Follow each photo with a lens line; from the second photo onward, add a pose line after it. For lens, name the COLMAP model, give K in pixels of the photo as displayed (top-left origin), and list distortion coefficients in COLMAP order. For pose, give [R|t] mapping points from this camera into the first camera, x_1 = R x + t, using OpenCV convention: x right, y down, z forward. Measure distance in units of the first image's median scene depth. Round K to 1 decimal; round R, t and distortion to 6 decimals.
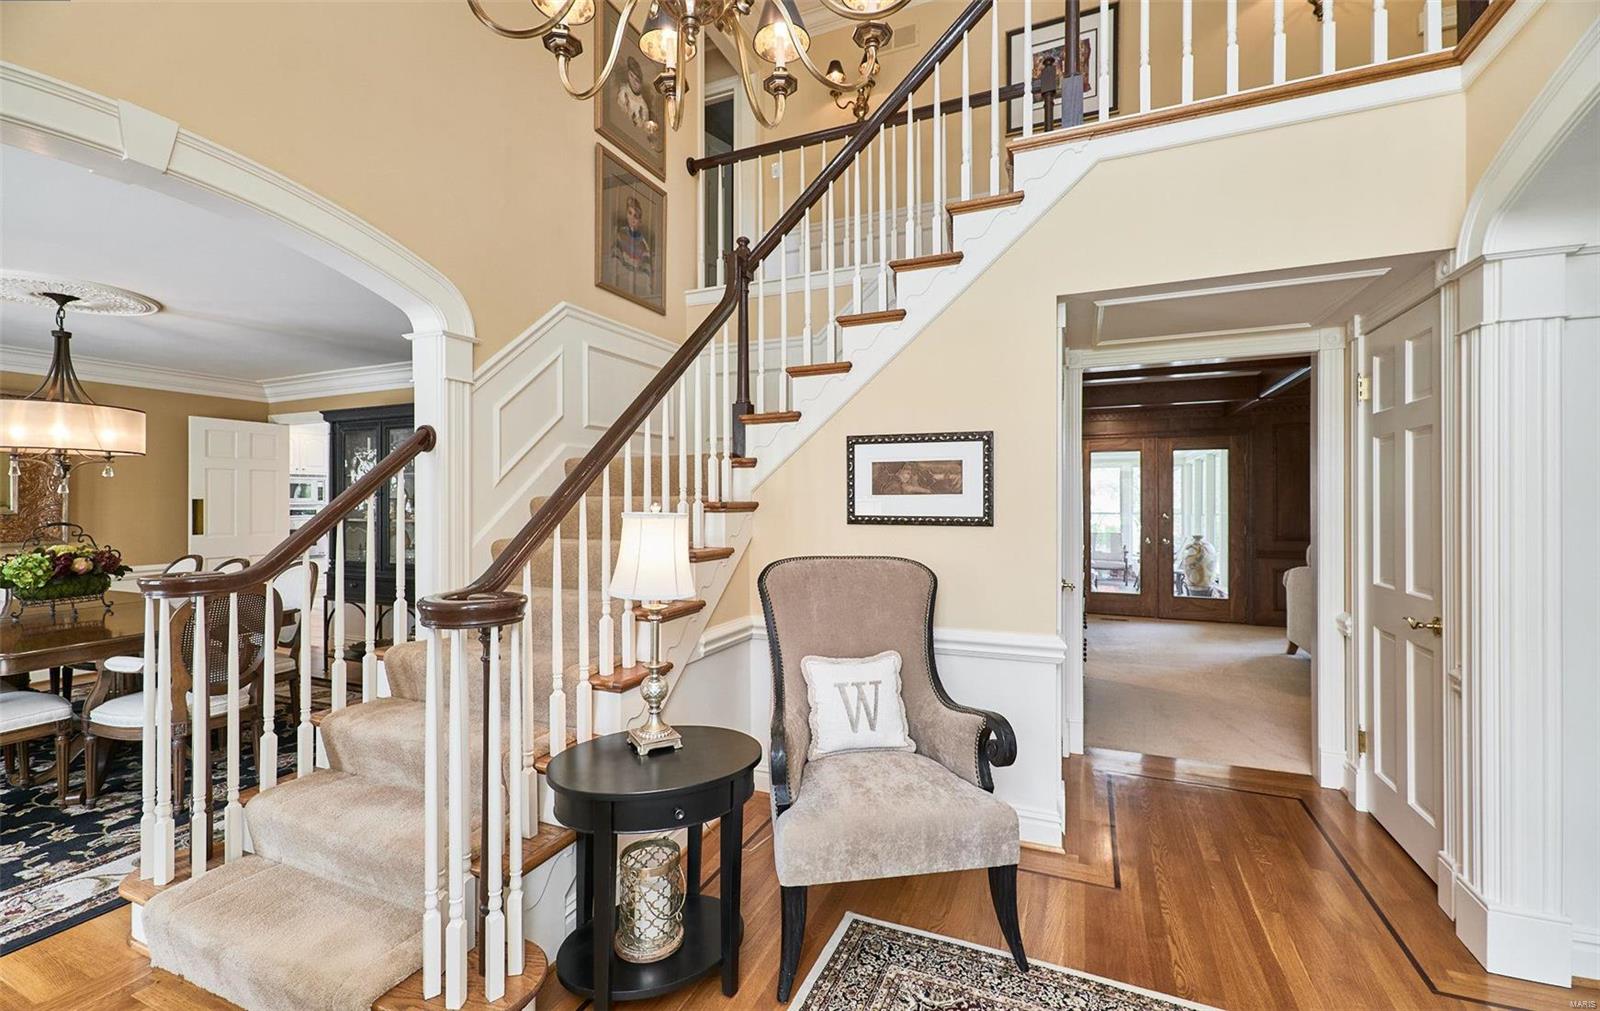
lens RADIAL K [[659.7, 0, 800.0], [0, 659.7, 505.5], [0, 0, 1]] dist [0.001349, -0.000148]
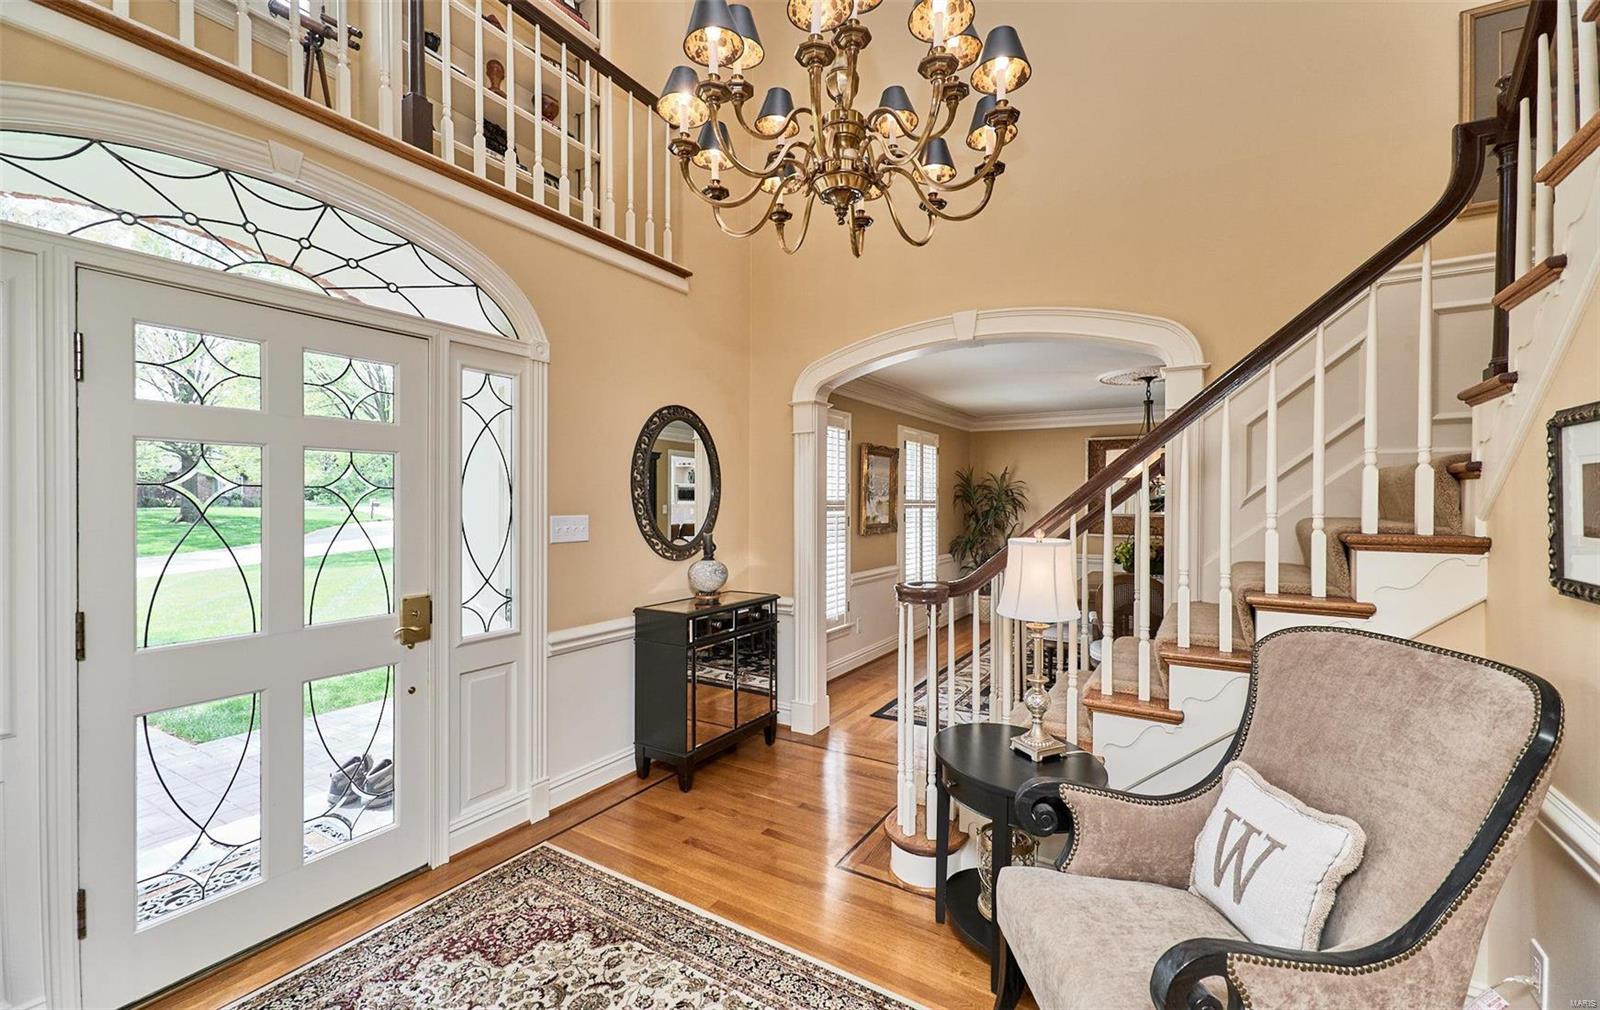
lens RADIAL K [[659.7, 0, 800.0], [0, 659.7, 505.0], [0, 0, 1]] dist [0.001349, -0.000148]
pose [[-0.156967, 0.010165, -0.987552, 0.533716], [-0.006643, 0.999914, 0.011348, -0.033267], [0.987582, 0.008341, -0.156885, 0.446270]]
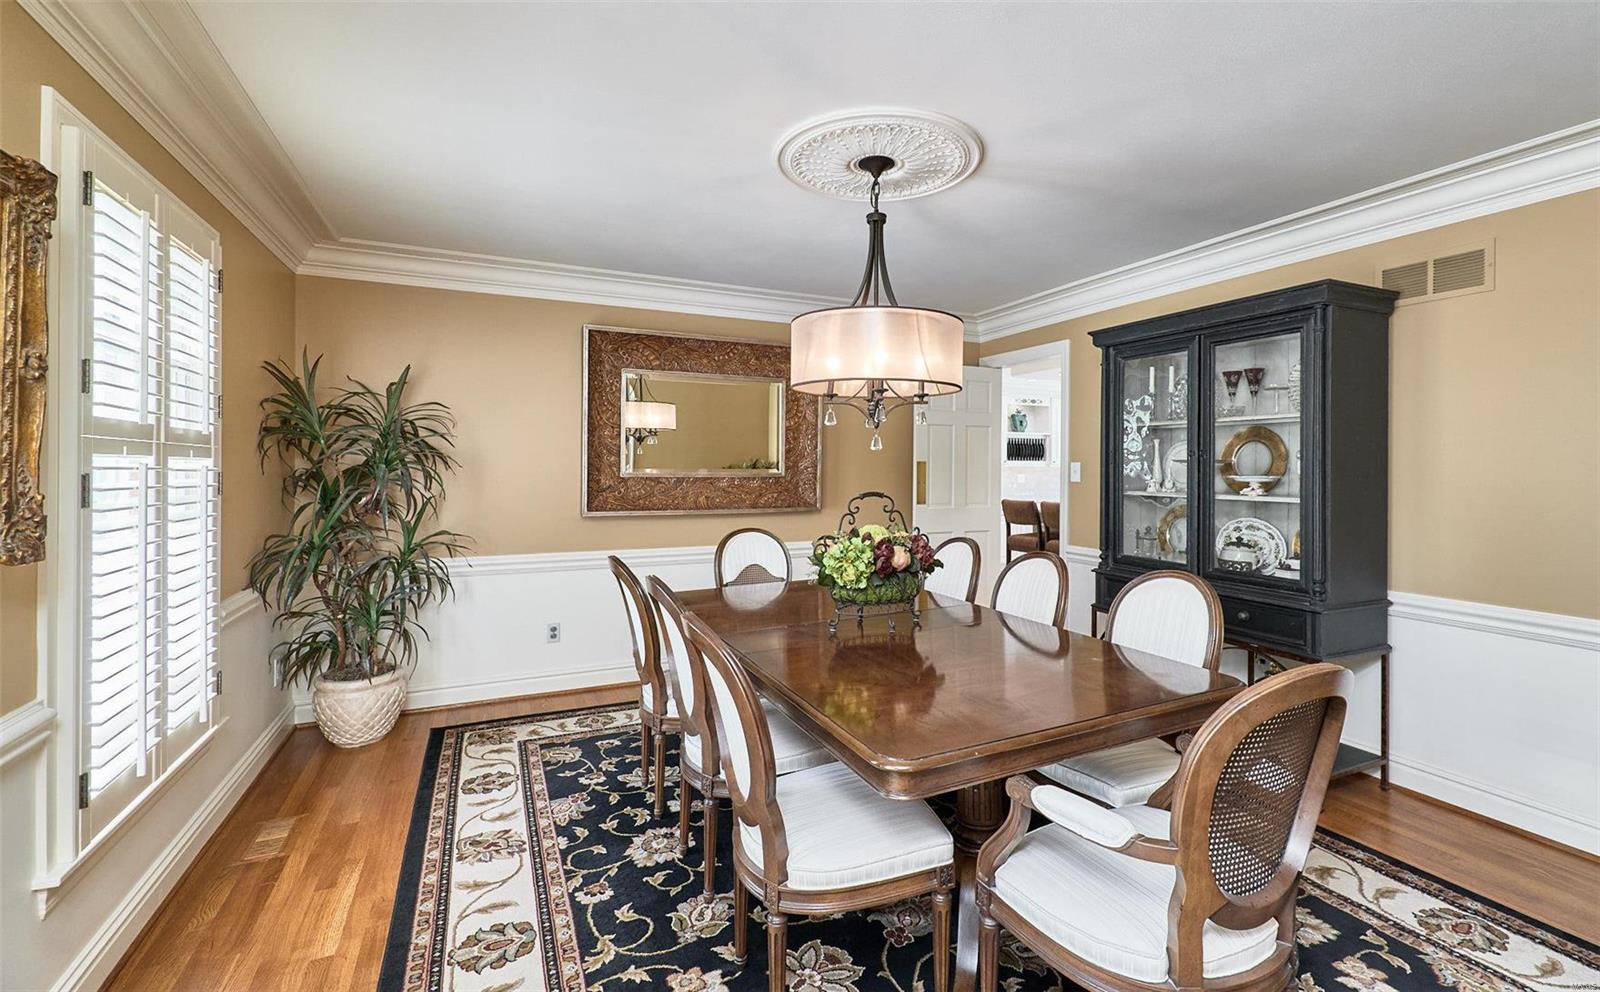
lens RADIAL K [[709.2, 0, 838.6], [0, 709.2, 485.7], [0, 0, 1]] dist [0.000391, 0.000073]
pose [[0.755500, 0.023816, -0.654715, -0.662878], [-0.010526, 0.999651, 0.024216, 0.001200], [0.655064, -0.011404, 0.755488, 0.416979]]
